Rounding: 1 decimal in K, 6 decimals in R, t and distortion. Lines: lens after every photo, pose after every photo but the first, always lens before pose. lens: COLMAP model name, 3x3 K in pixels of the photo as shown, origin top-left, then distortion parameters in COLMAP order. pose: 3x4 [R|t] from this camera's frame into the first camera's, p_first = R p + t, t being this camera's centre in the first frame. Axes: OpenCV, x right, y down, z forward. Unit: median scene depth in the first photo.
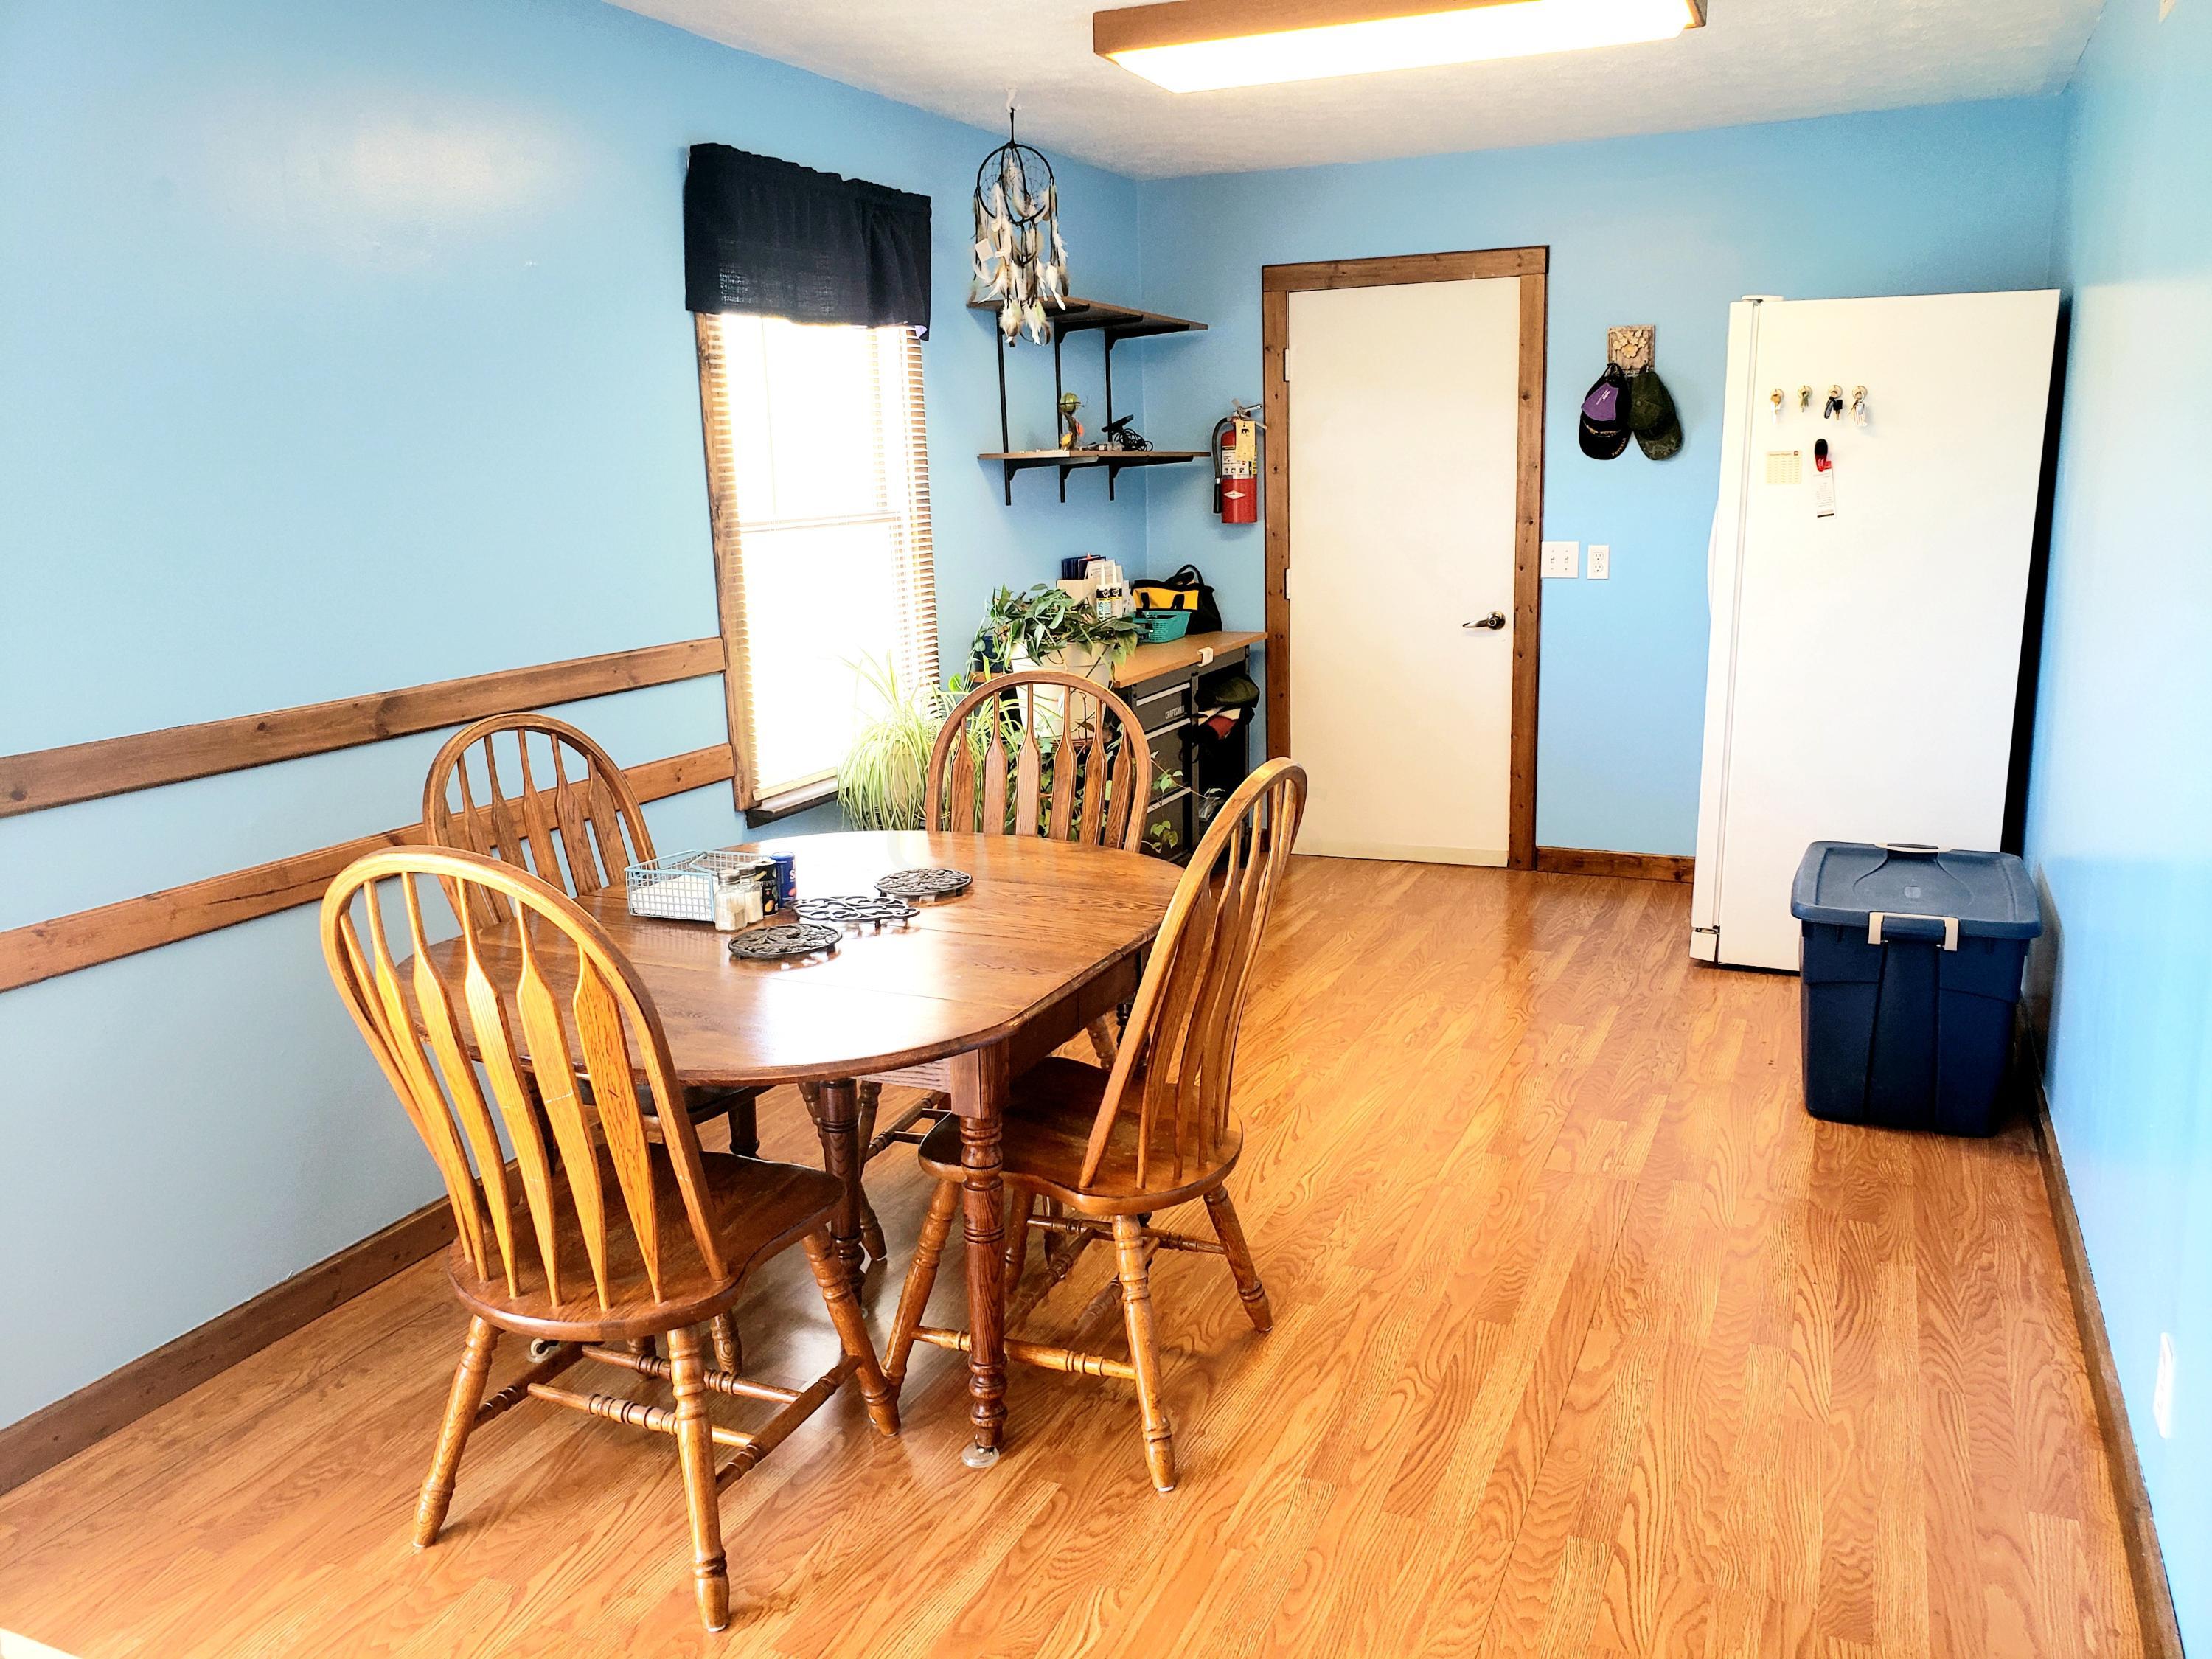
lens RADIAL K [[1710.1, 0, 1106.0], [0, 1710.1, 829.5], [0, 0, 1]] dist [0.036066, -0.007803]
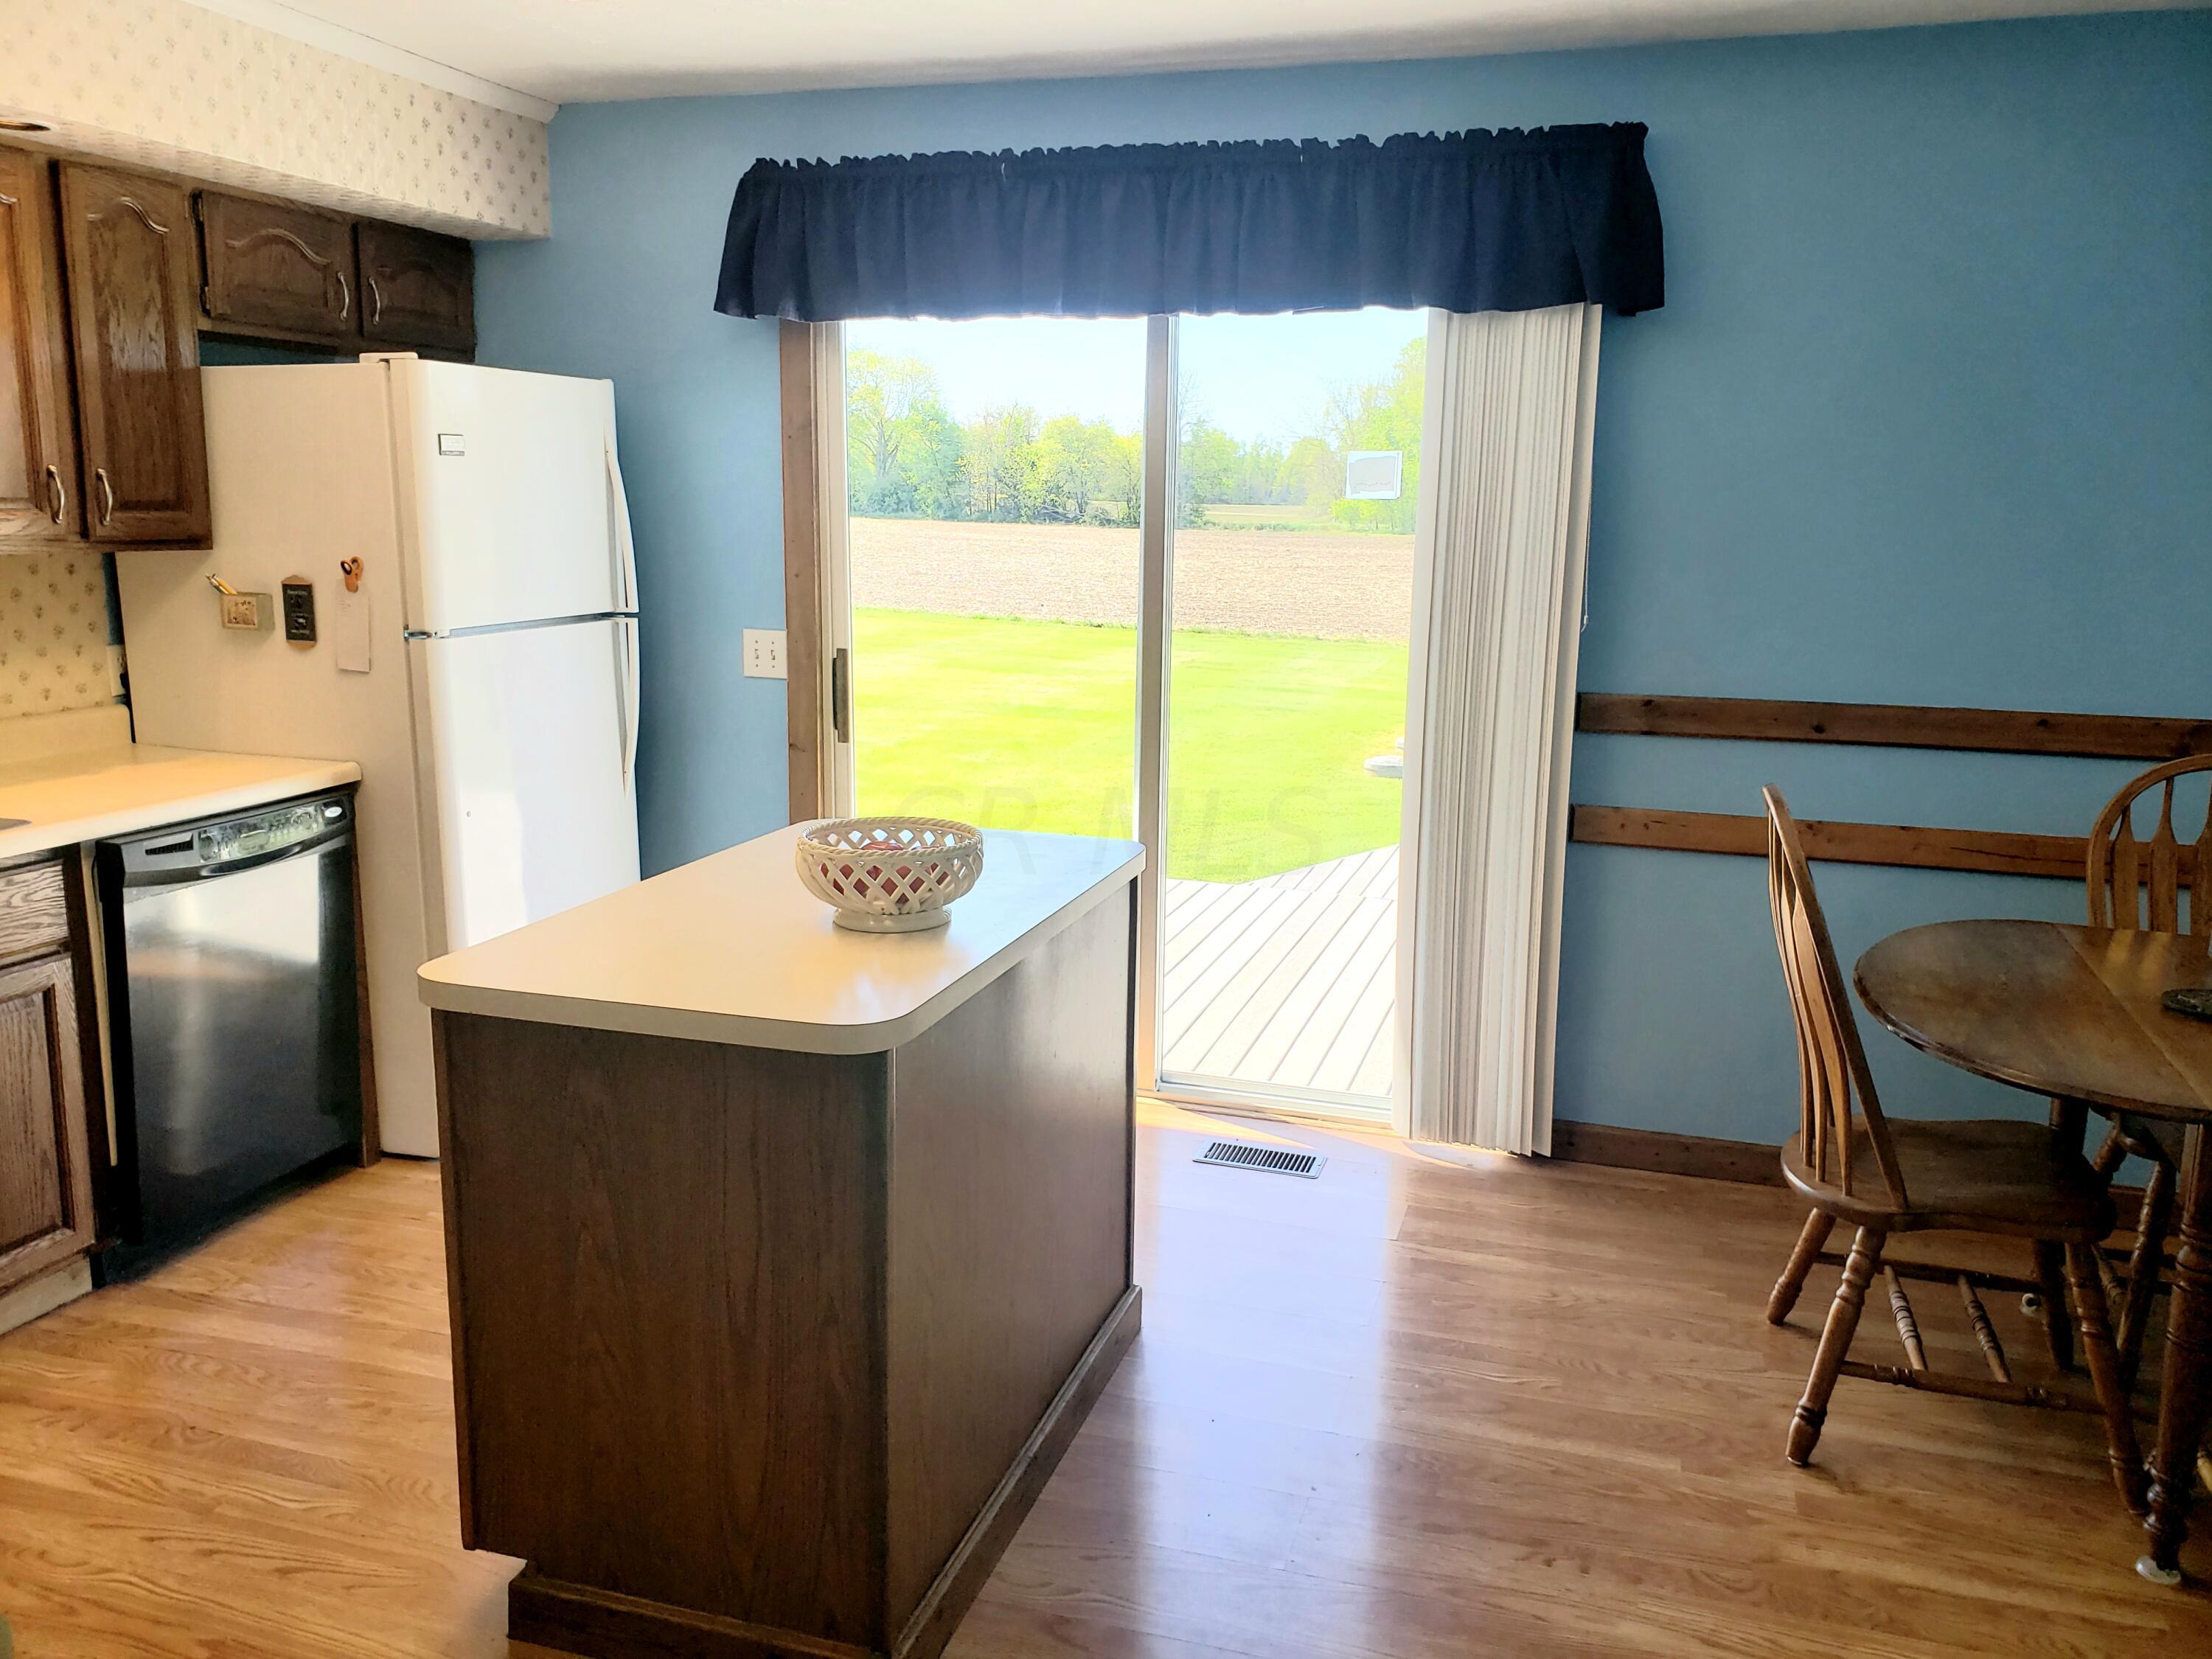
lens RADIAL K [[1710.1, 0, 1106.0], [0, 1710.1, 829.5], [0, 0, 1]] dist [0.036066, -0.007803]
pose [[0.108120, 0.205779, -0.972607, 0.757934], [-0.237098, 0.955448, 0.175791, -0.054047], [0.965450, 0.211597, 0.152093, 0.242096]]
